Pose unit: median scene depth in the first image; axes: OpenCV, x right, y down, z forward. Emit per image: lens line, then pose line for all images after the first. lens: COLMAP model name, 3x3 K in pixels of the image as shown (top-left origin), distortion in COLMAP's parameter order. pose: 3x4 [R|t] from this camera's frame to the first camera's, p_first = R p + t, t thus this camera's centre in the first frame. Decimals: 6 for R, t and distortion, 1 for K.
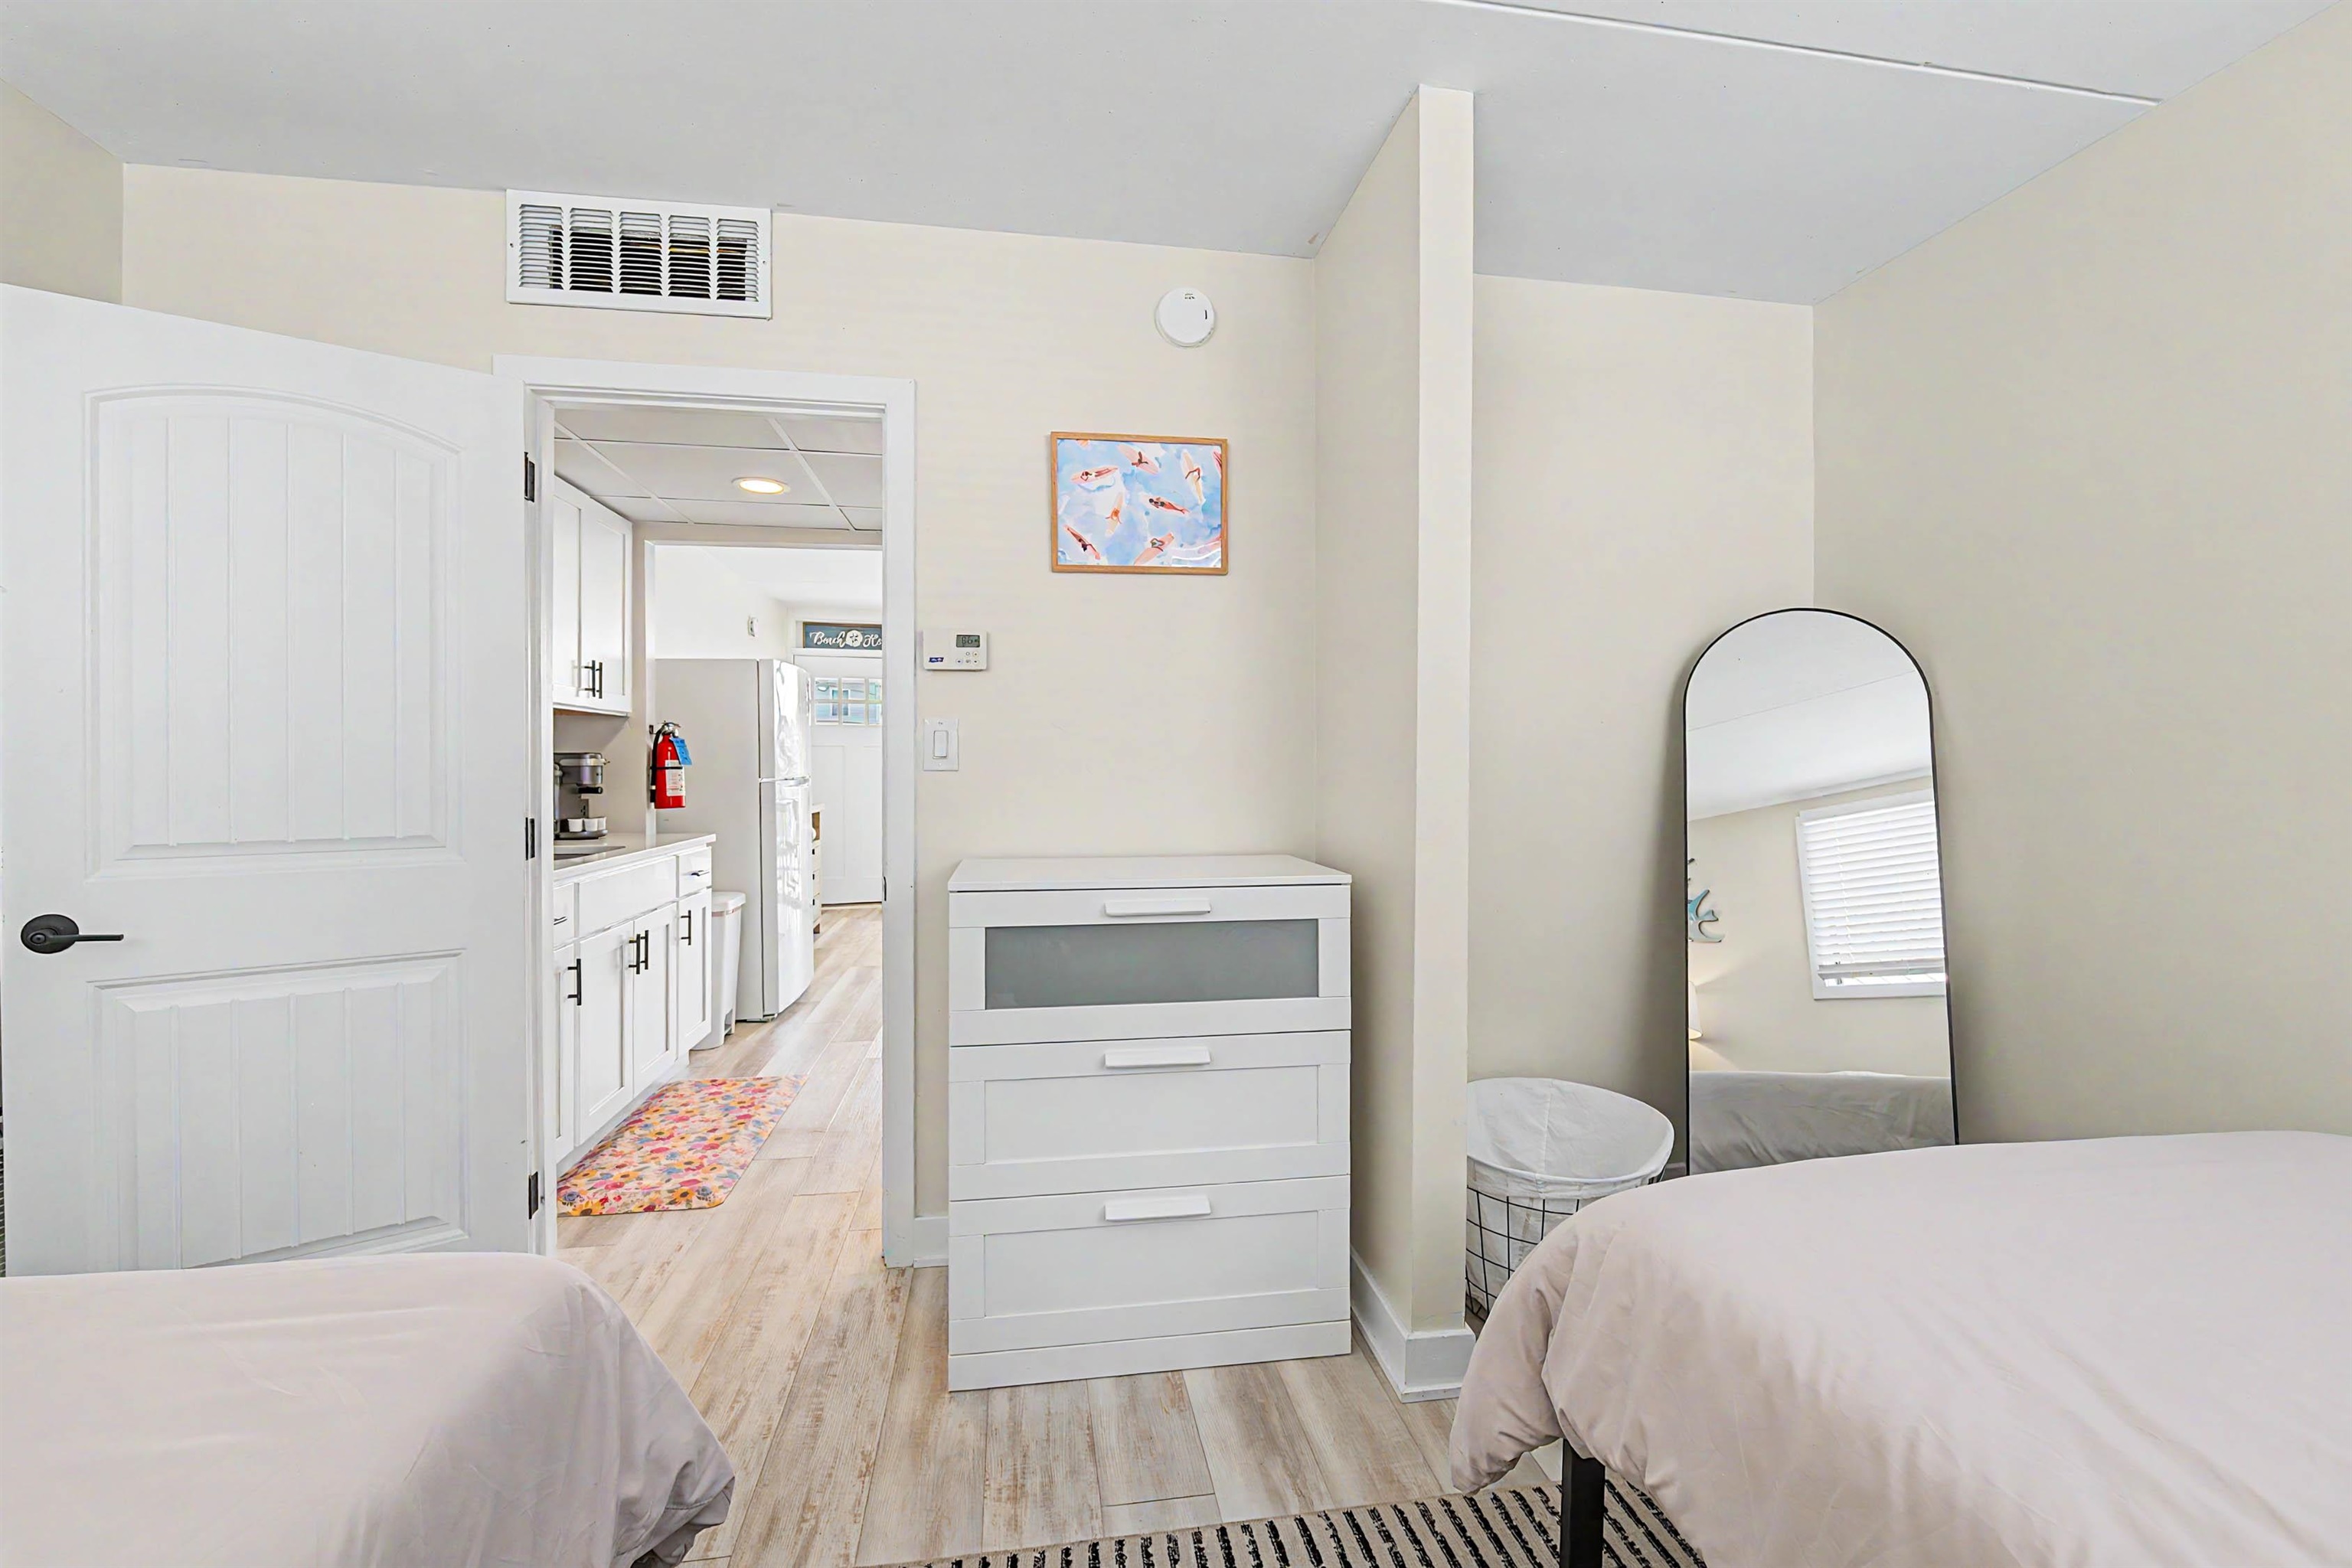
lens RADIAL K [[926.6, 0, 1165.4], [0, 926.6, 774.9], [0, 0, 1]] dist [-0.008800, 0.000195]
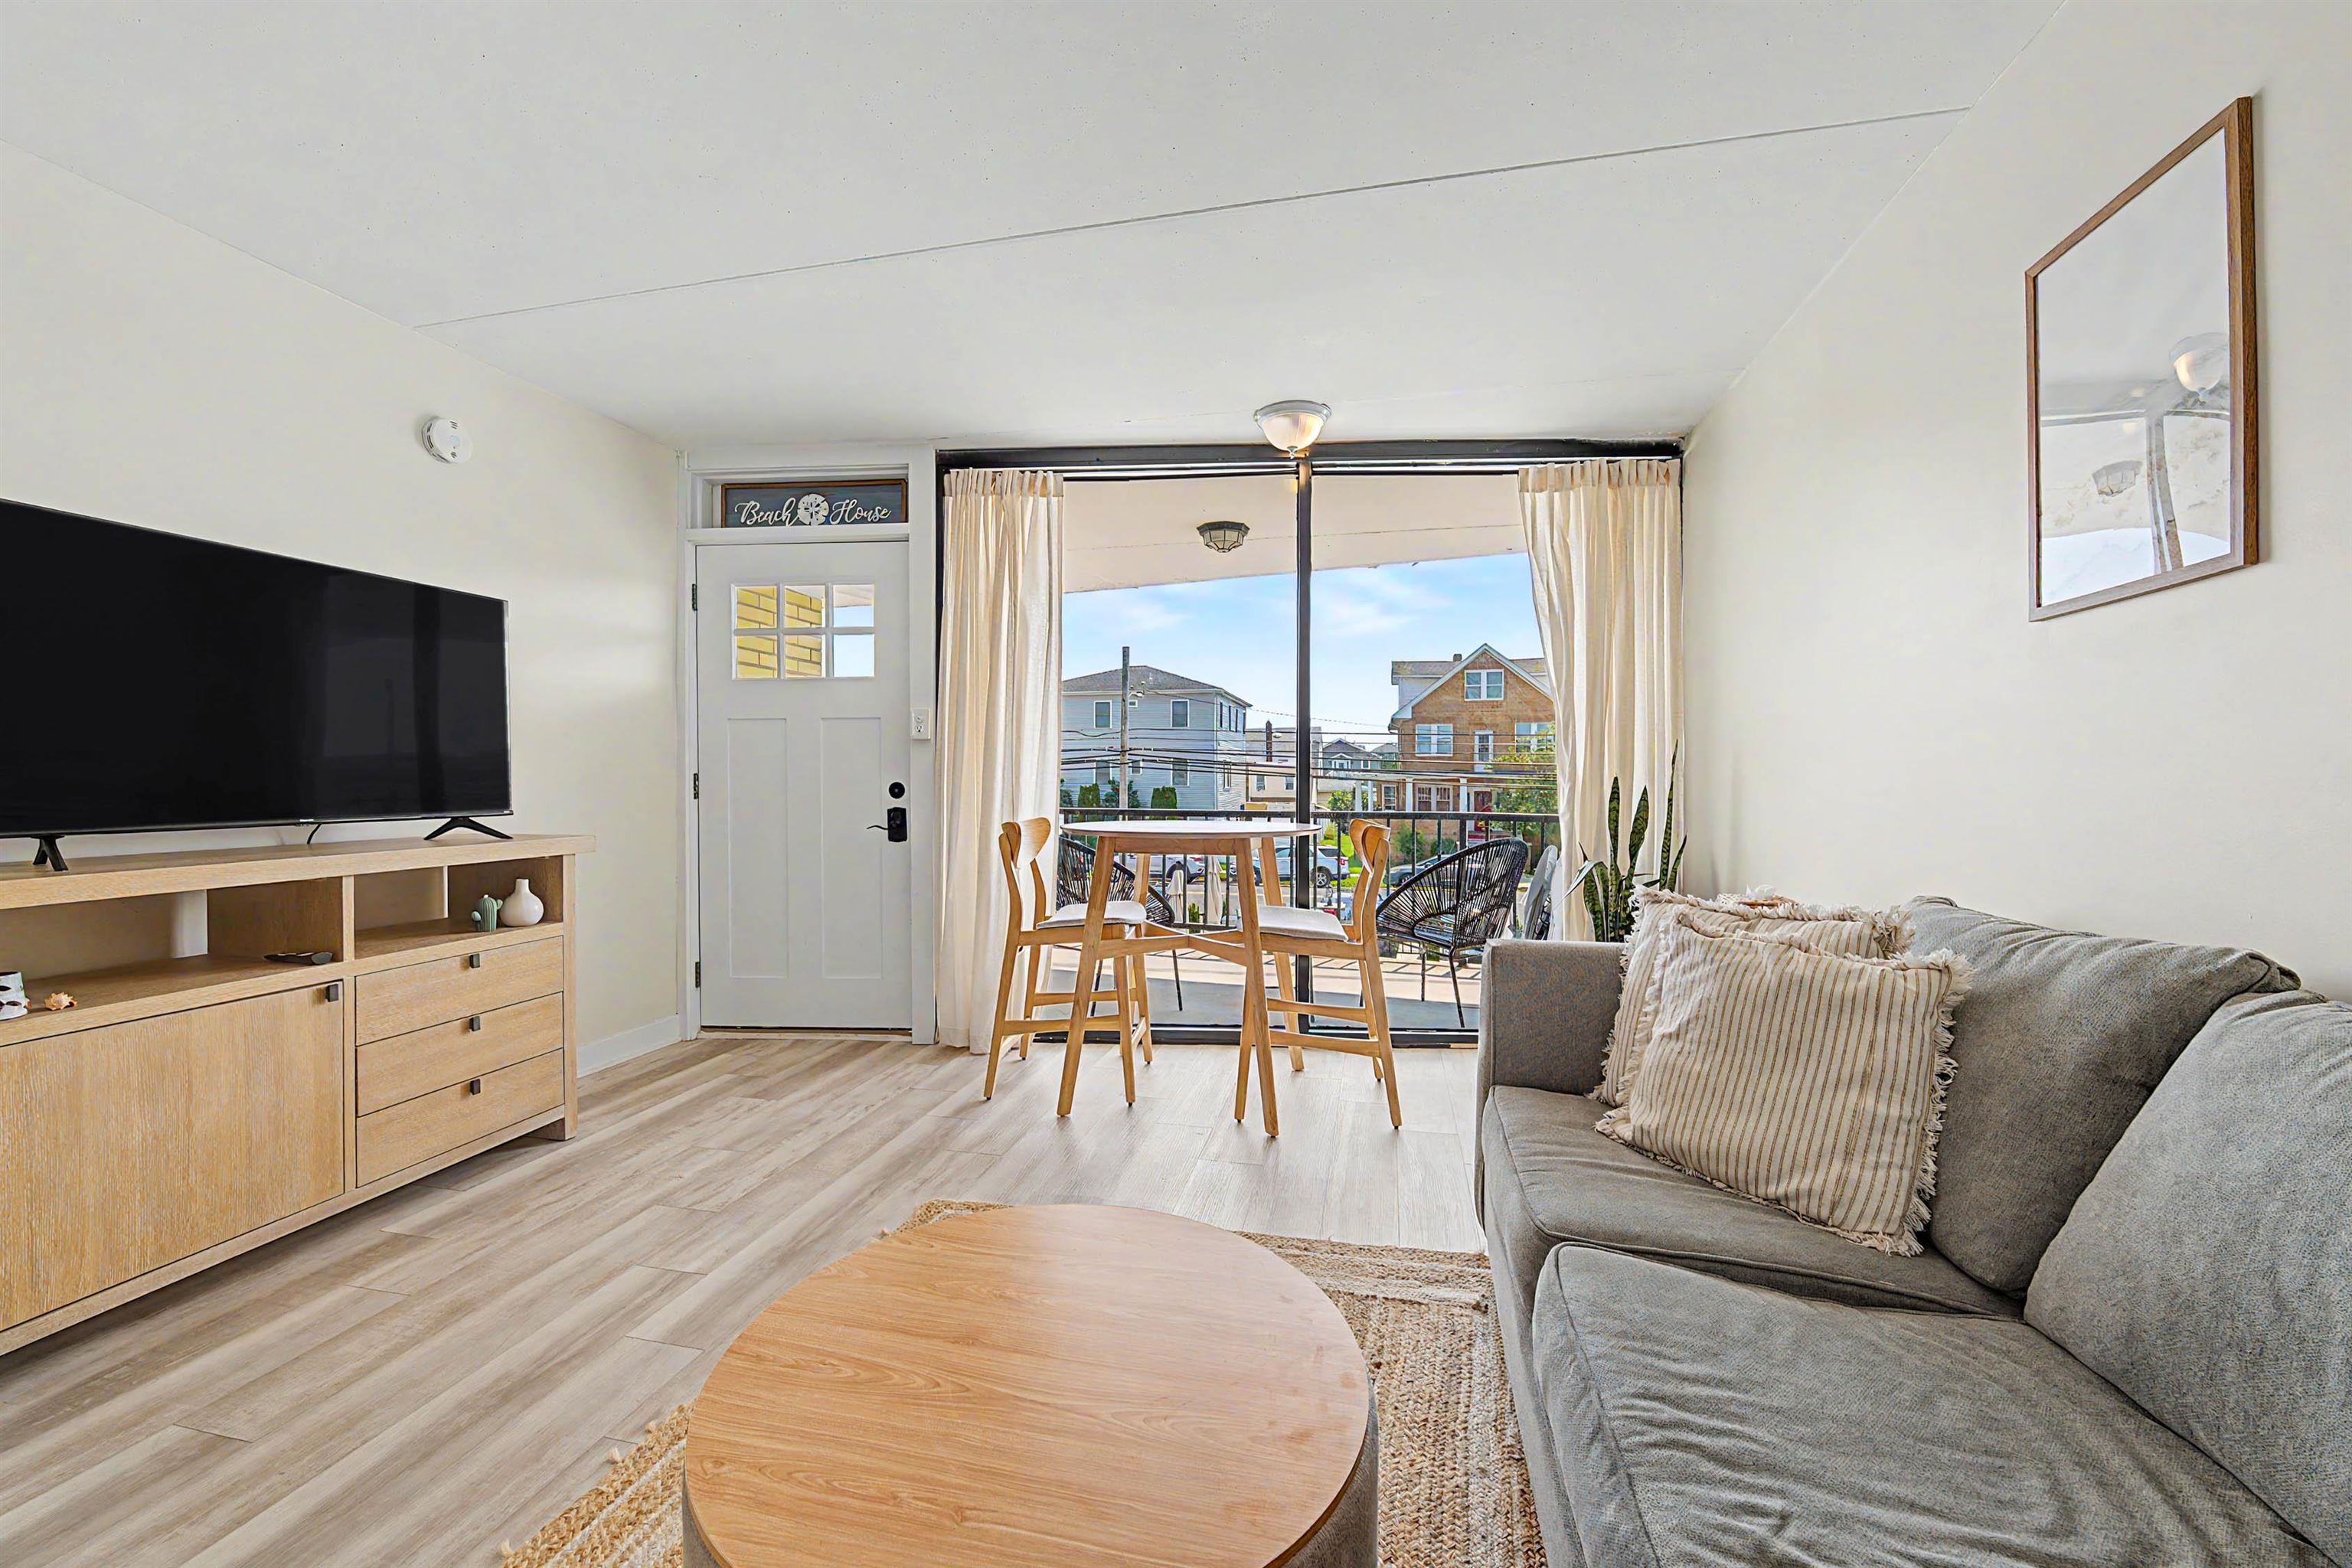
lens RADIAL K [[926.6, 0, 1165.4], [0, 926.6, 774.9], [0, 0, 1]] dist [-0.008800, 0.000195]
pose [[0.921016, -0.003974, -0.389505, 0.043365], [-0.001005, 0.999920, -0.012580, 0.006579], [0.389524, 0.011978, 0.920938, 0.608800]]
